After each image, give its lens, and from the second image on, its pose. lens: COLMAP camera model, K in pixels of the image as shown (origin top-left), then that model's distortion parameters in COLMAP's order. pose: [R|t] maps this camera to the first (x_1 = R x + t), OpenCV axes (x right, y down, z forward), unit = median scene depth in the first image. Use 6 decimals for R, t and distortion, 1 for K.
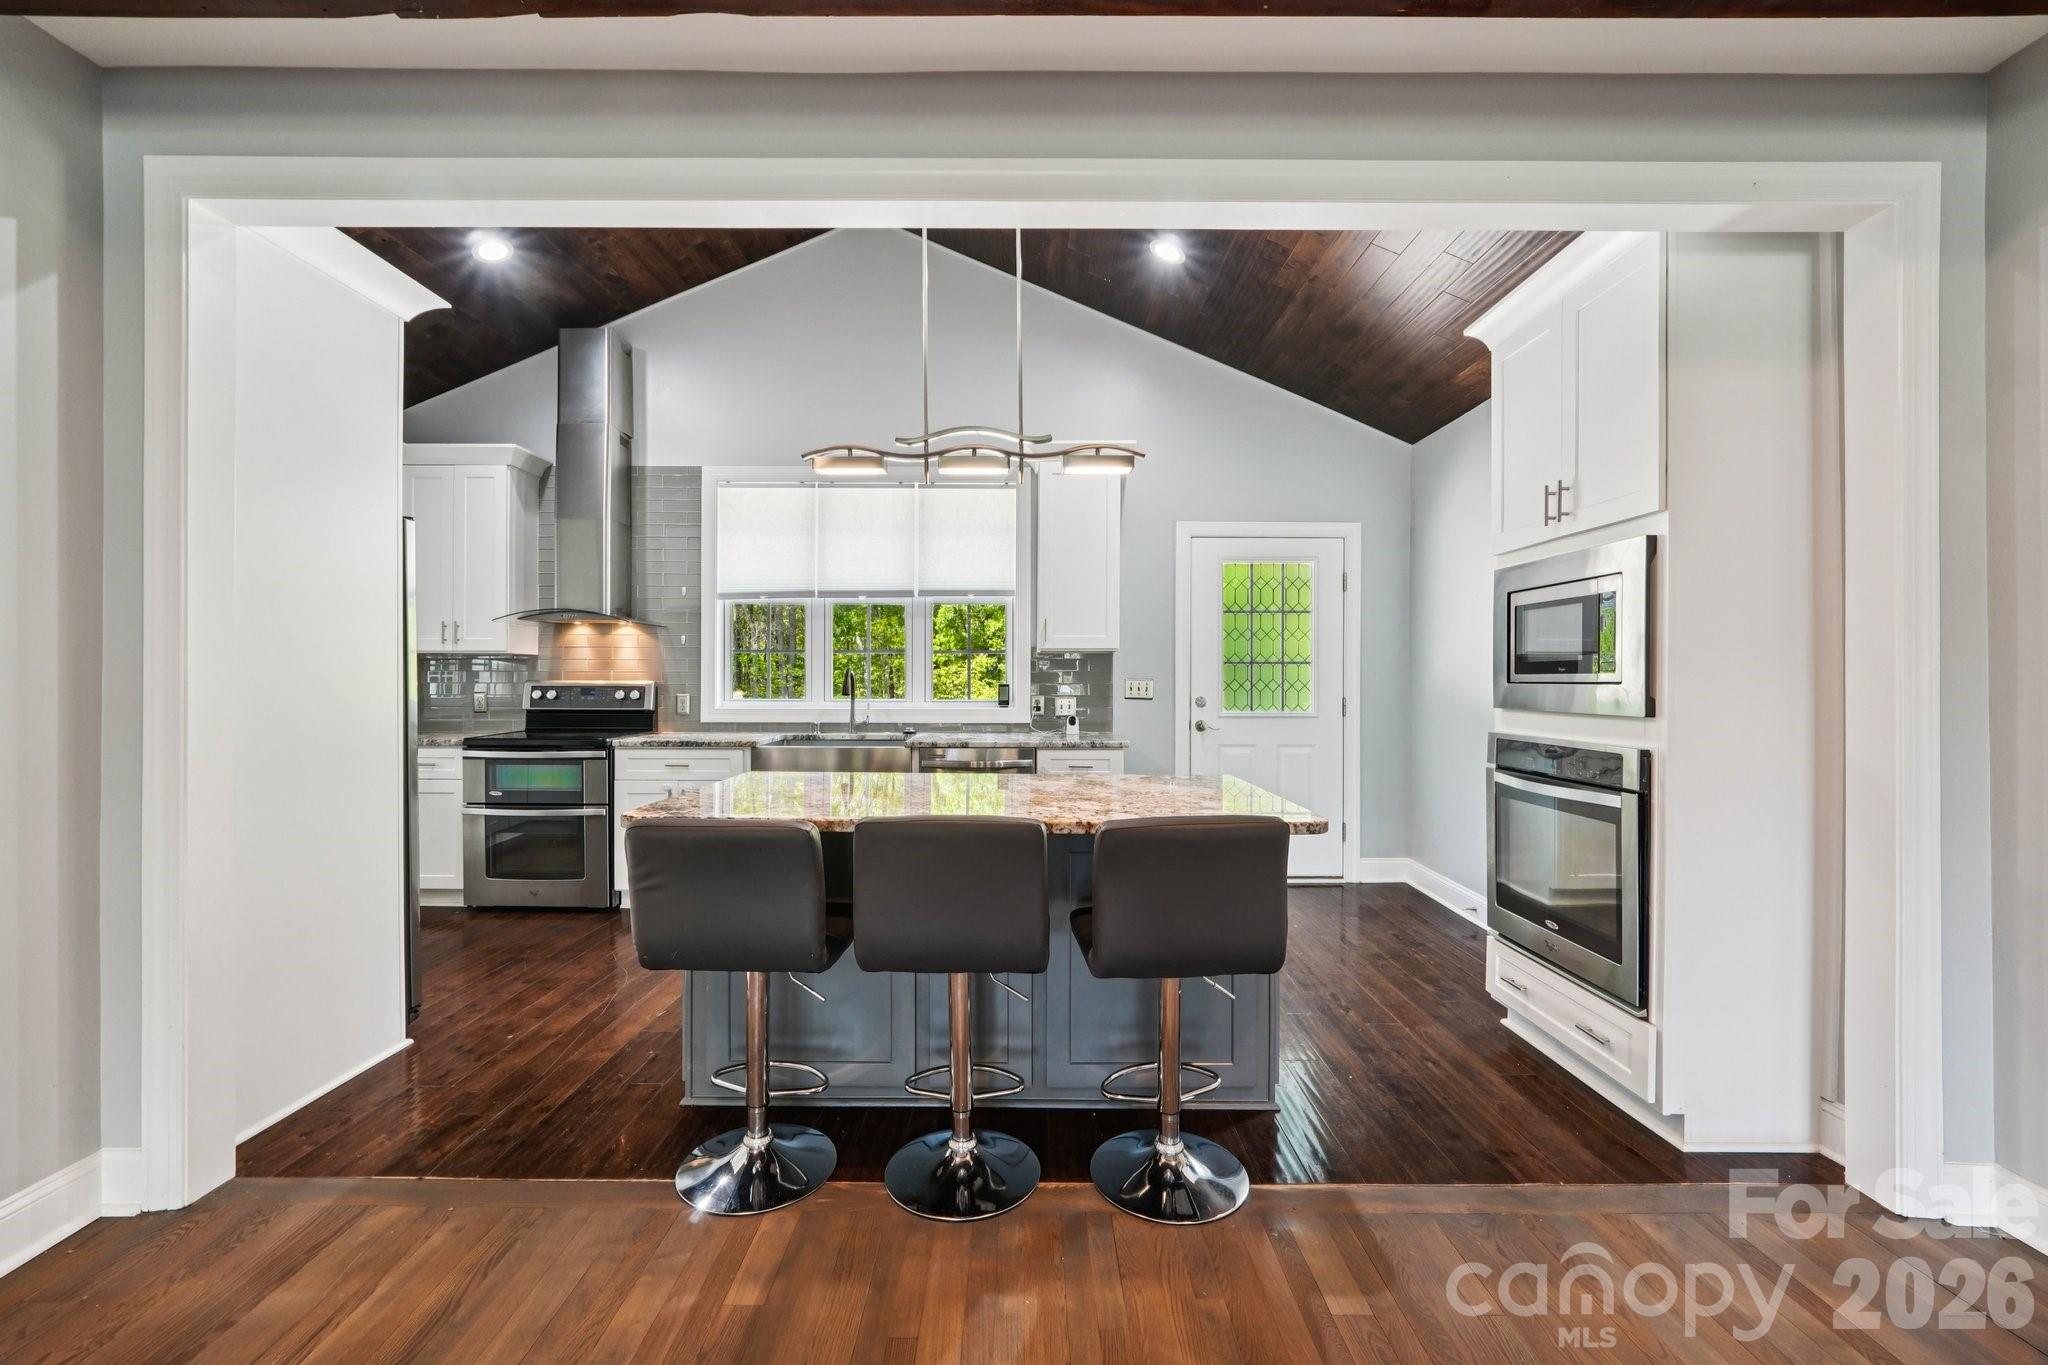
lens RADIAL K [[862.5, 0, 1027.8], [0, 862.5, 678.8], [0, 0, 1]] dist [-0.008645, 0.000091]
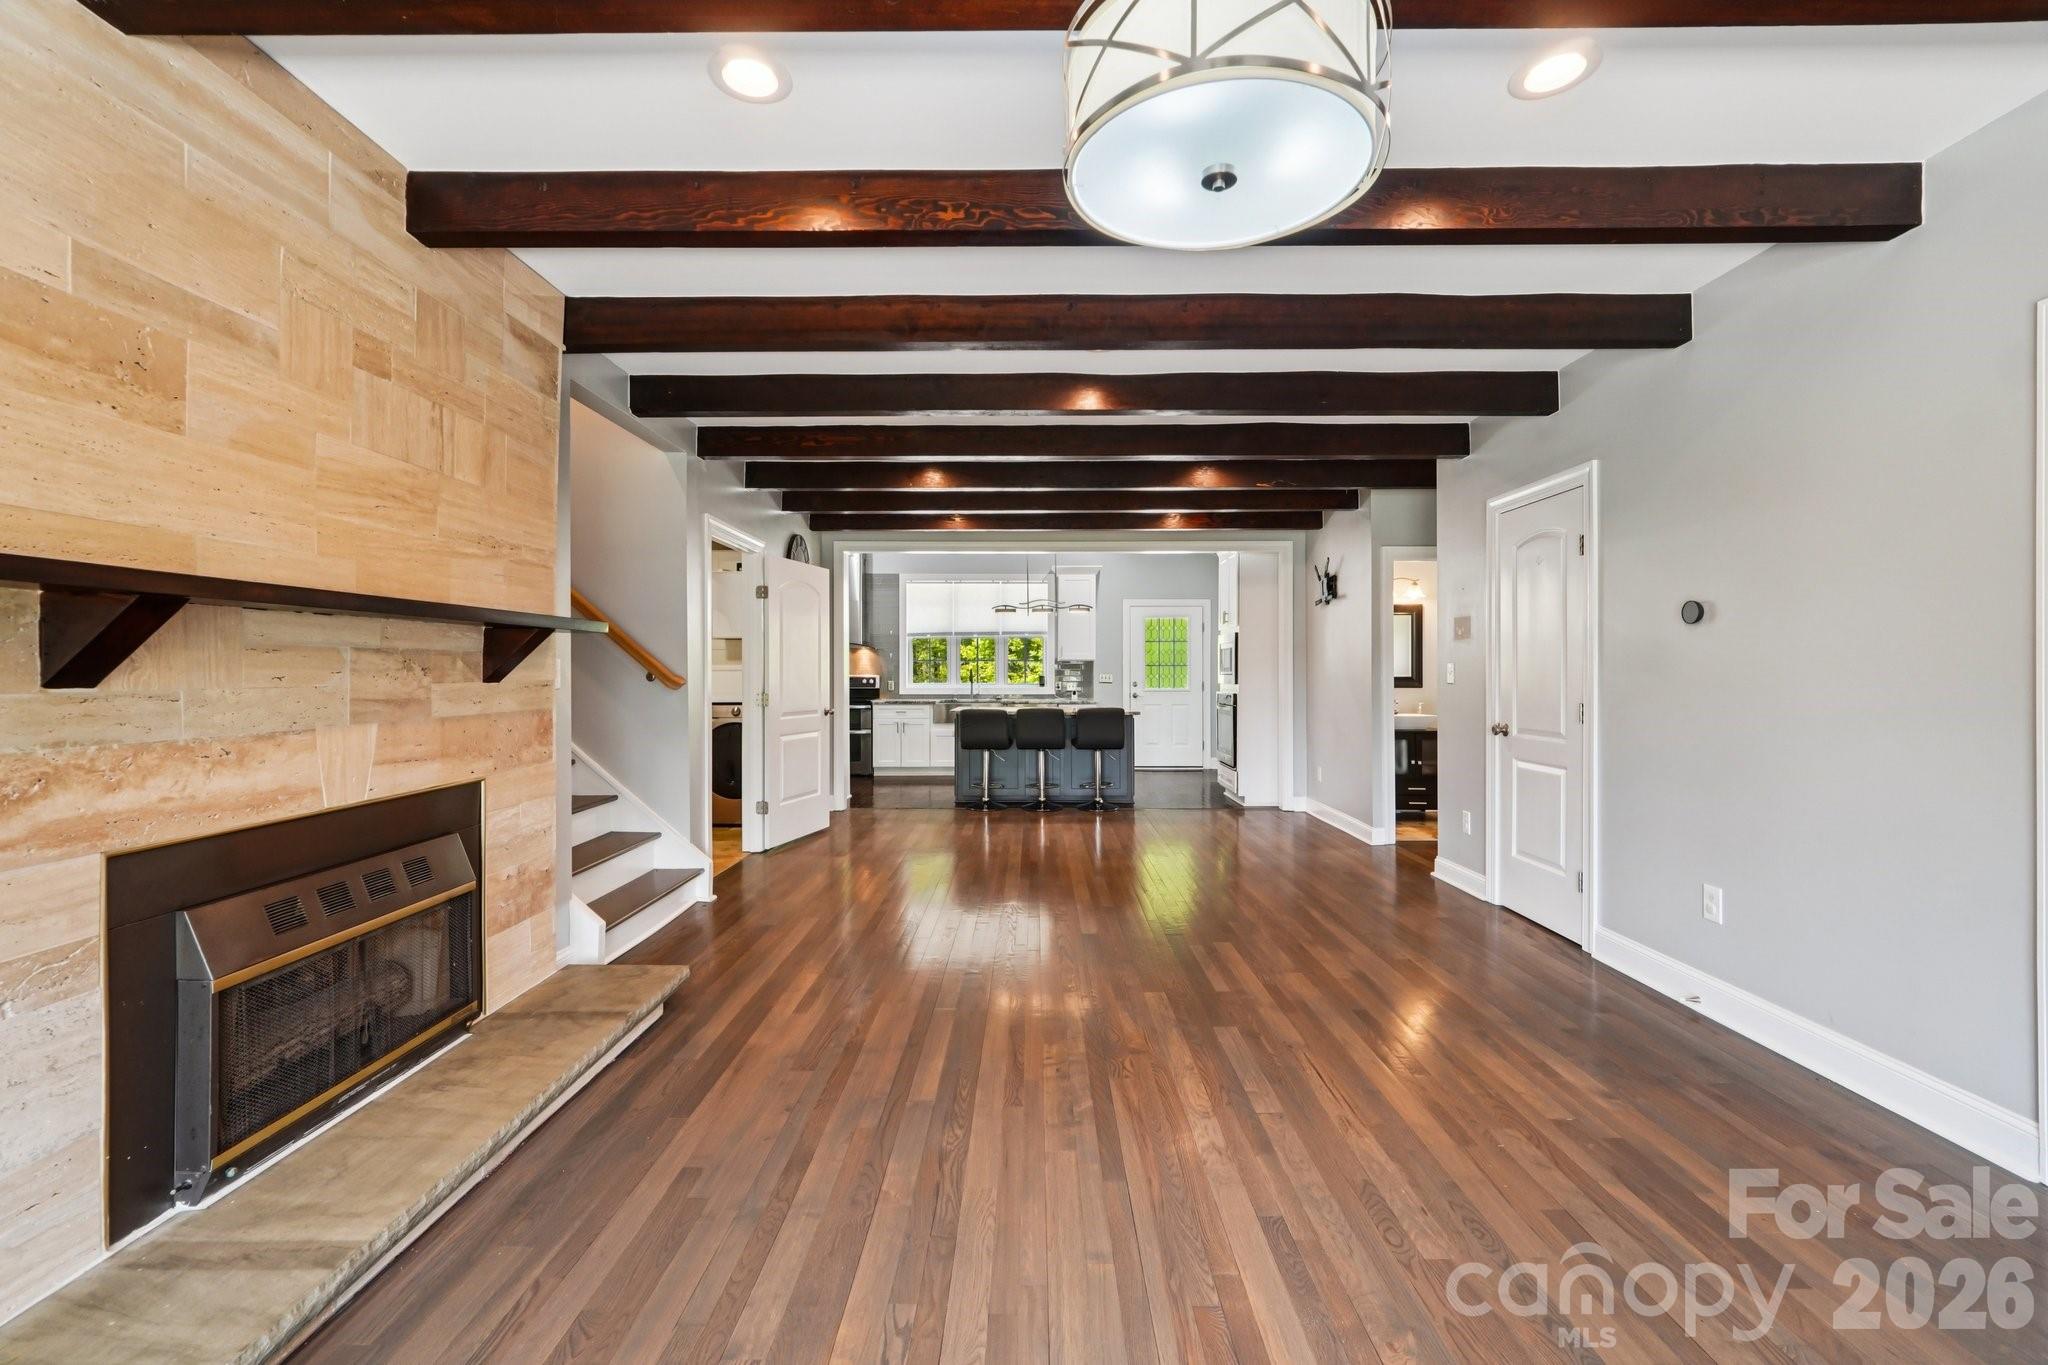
lens RADIAL K [[862.5, 0, 1027.8], [0, 862.5, 678.8], [0, 0, 1]] dist [-0.008645, 0.000091]
pose [[0.999956, -0.002118, -0.009149, -0.046151], [0.002165, 0.999985, 0.005029, 0.001903], [0.009139, -0.005049, 0.999945, -1.211779]]
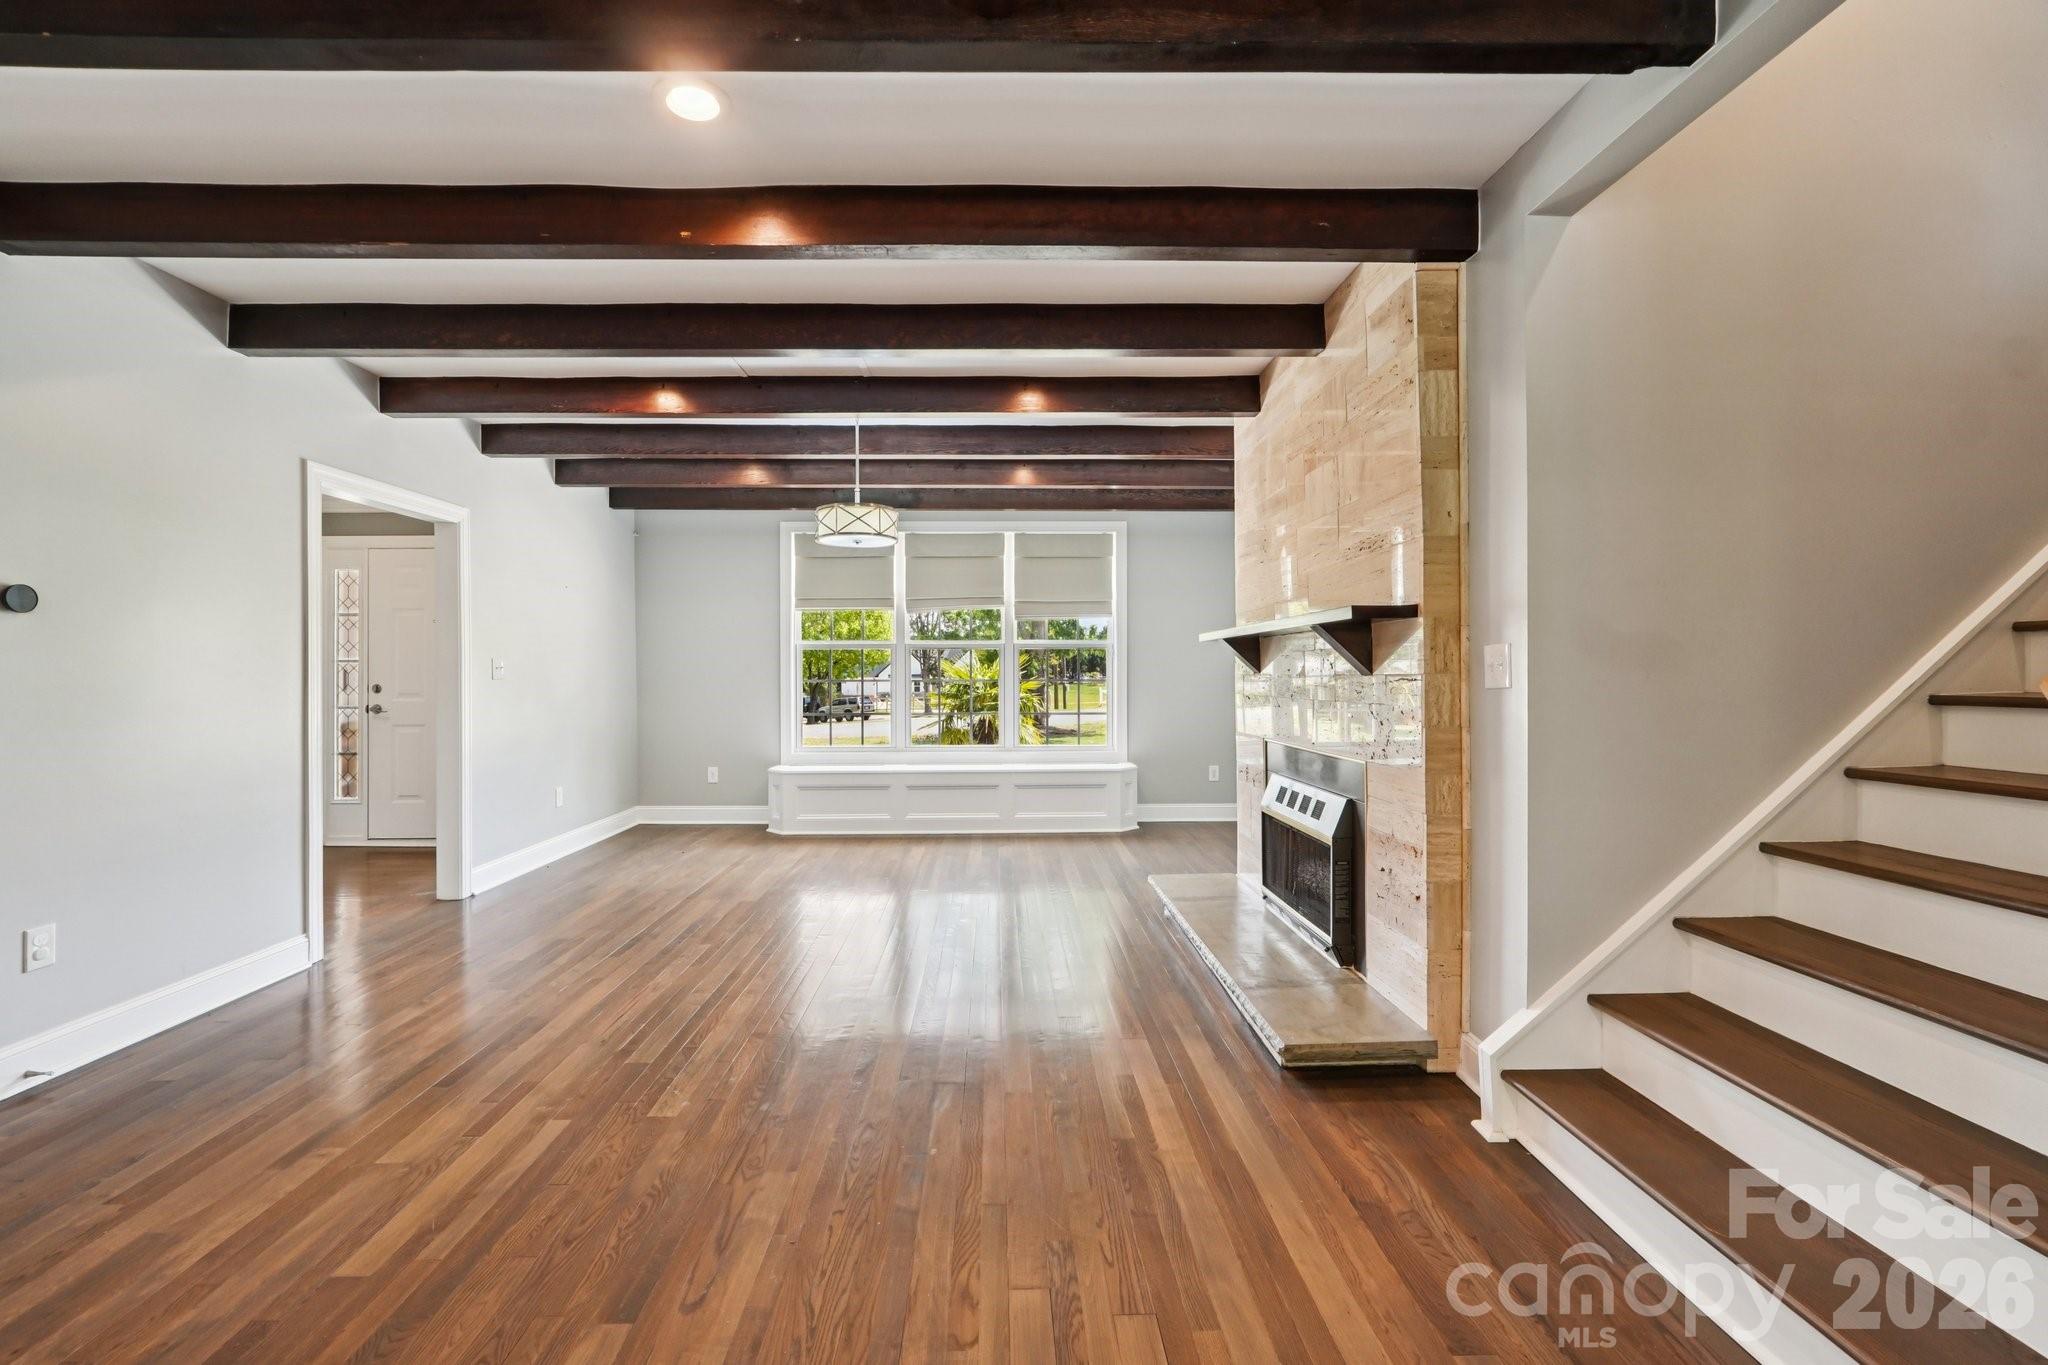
lens RADIAL K [[872.2, 0, 1011.3], [0, 872.2, 674.1], [0, 0, 1]] dist [-0.001352, -0.000202]
pose [[-0.999826, 0.002994, -0.018397, -0.144176], [0.002898, 0.999982, 0.005266, 0.001510], [0.018413, 0.005212, -0.999817, -0.006647]]
